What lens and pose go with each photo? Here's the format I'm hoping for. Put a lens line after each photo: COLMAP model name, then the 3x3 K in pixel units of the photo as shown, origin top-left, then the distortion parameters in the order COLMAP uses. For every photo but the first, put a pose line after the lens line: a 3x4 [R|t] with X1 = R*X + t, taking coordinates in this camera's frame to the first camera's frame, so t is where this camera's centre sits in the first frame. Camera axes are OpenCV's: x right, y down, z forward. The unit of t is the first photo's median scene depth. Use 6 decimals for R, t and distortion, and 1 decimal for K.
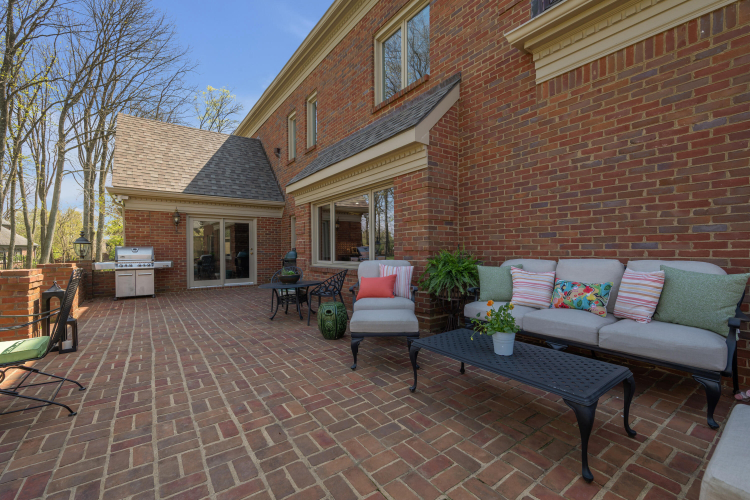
lens RADIAL K [[321.5, 0, 374.3], [0, 321.5, 239.1], [0, 0, 1]] dist [-0.000105, -0.000006]
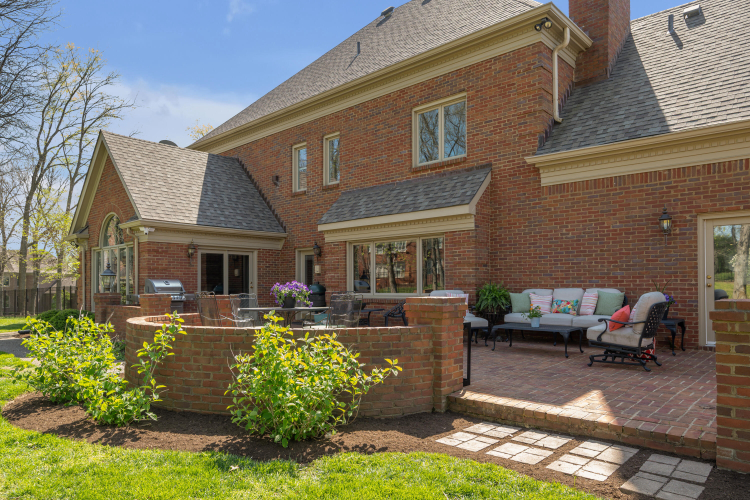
lens RADIAL K [[496.1, 0, 375.0], [0, 496.1, 250.0], [0, 0, 1]] dist [-0.004354, -0.000664]
pose [[0.979638, 0.019475, 0.199827, -0.831299], [-0.011503, 0.999094, -0.040980, -0.024195], [-0.200444, 0.037847, 0.978974, -1.309737]]
